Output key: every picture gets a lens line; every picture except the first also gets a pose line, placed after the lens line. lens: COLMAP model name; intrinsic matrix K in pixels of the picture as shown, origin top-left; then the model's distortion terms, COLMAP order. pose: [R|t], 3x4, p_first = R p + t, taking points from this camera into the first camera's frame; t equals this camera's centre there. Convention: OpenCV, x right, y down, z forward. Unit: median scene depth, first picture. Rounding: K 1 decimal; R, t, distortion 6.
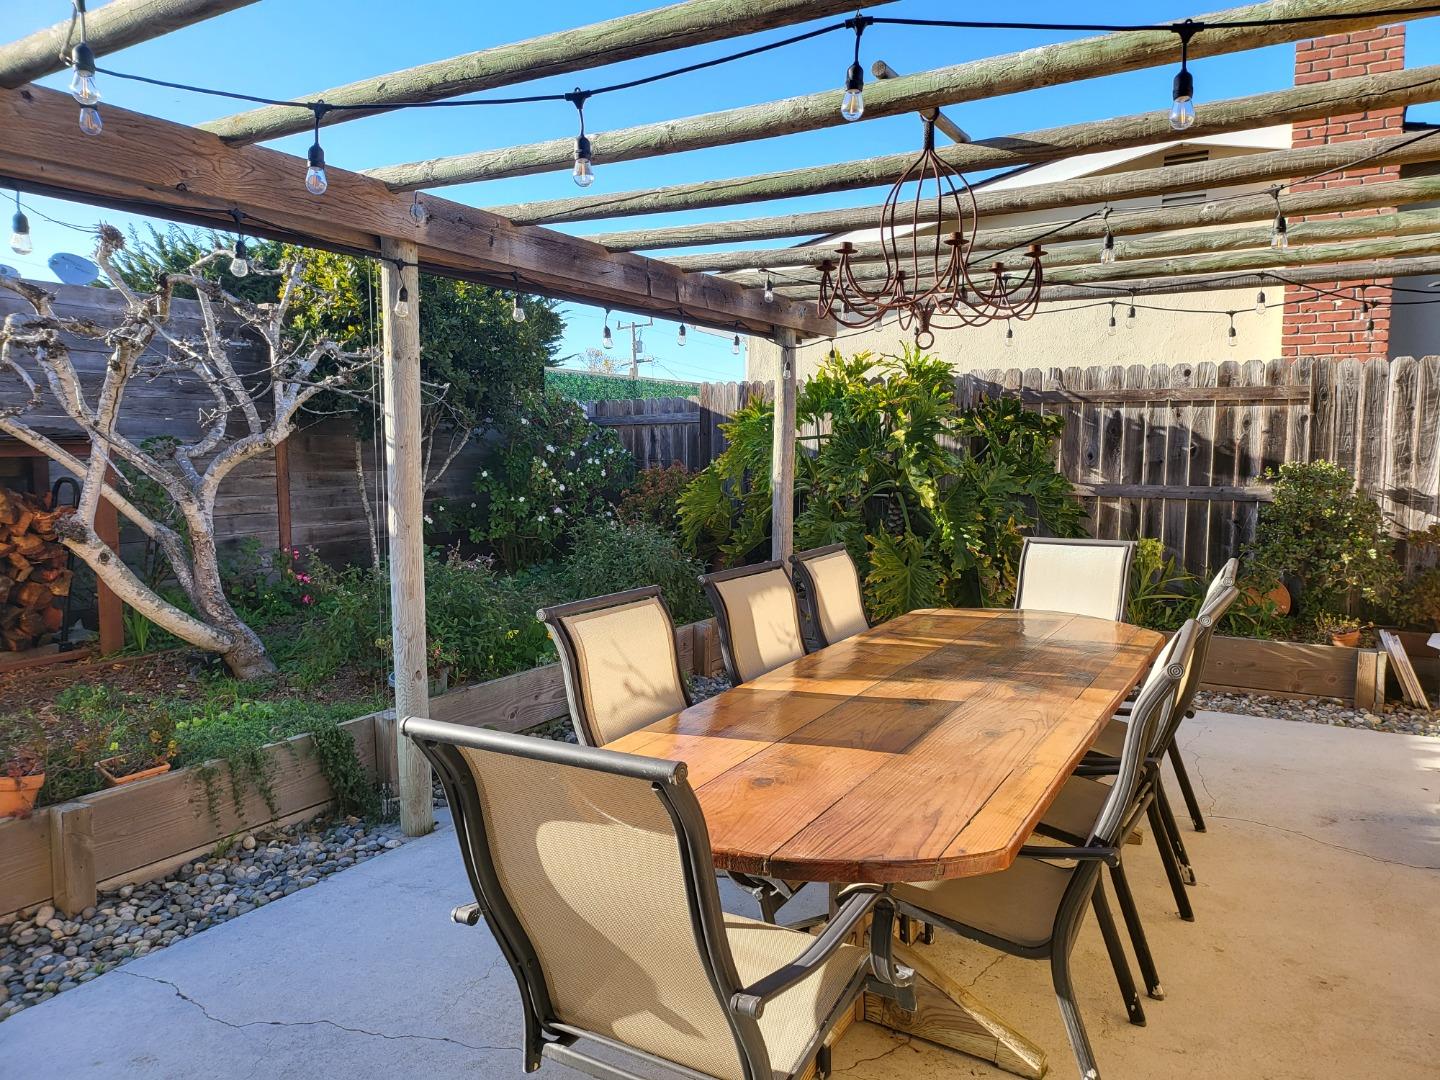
lens RADIAL K [[1003.3, 0, 734.6], [0, 1003.3, 545.9], [0, 0, 1]] dist [0.065269, -0.073018]
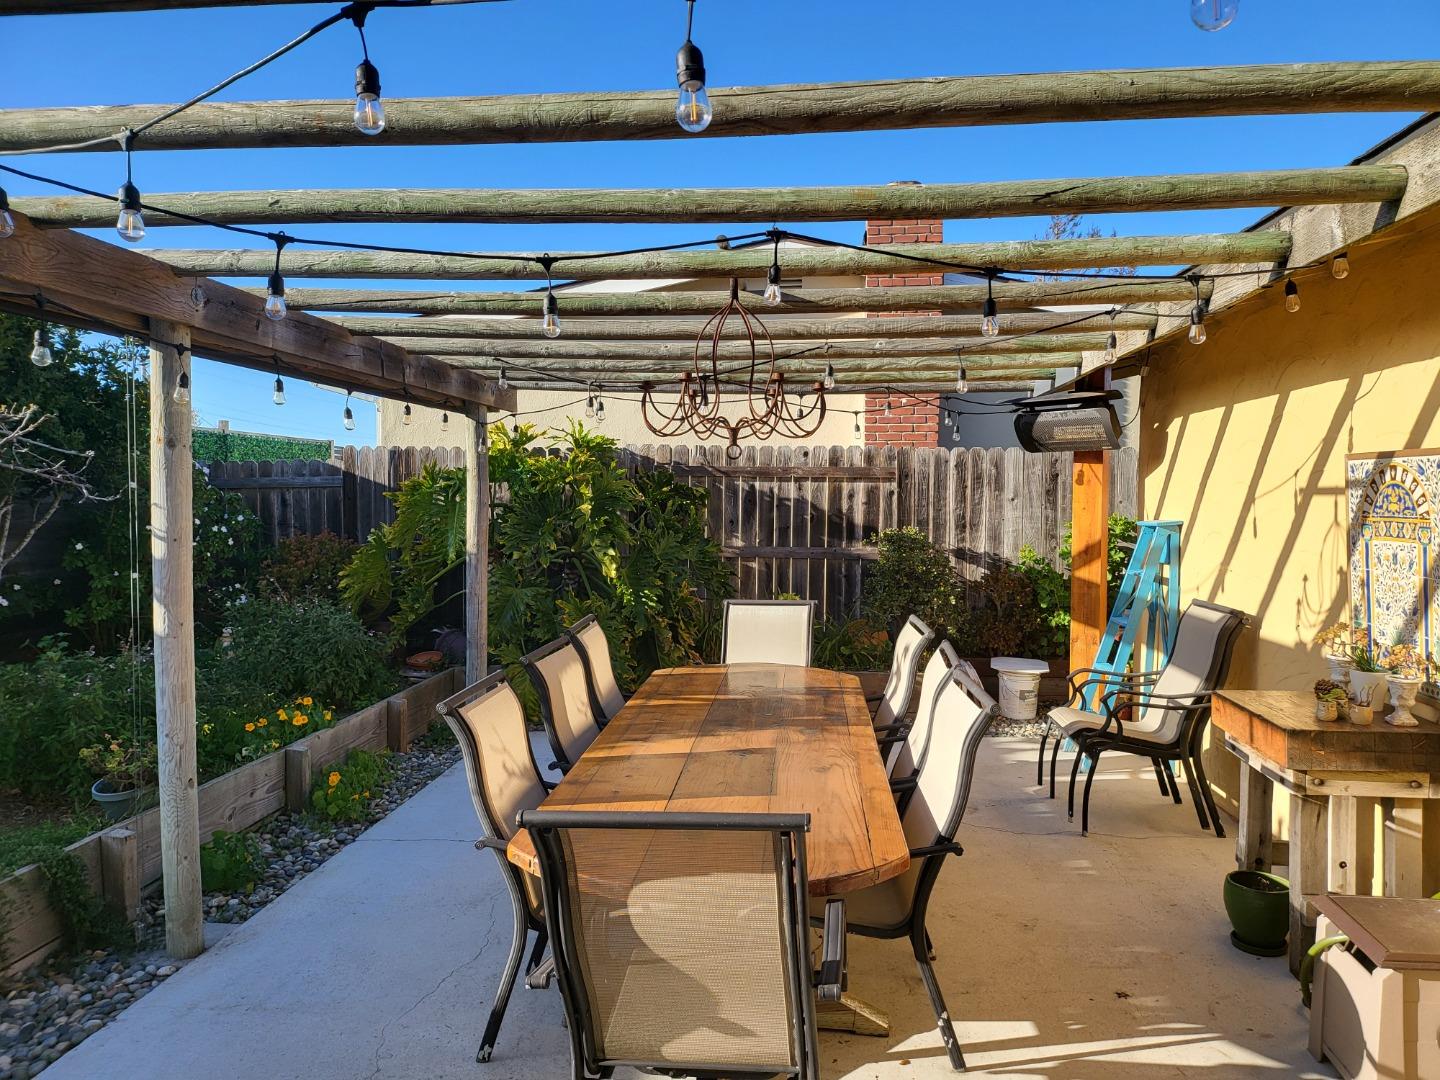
lens RADIAL K [[1003.3, 0, 739.3], [0, 1003.3, 556.5], [0, 0, 1]] dist [0.065269, -0.073018]
pose [[0.904104, -0.024024, 0.426636, -0.167491], [0.039941, 0.998798, -0.028397, -0.022692], [-0.425441, 0.042714, 0.903977, -0.047126]]
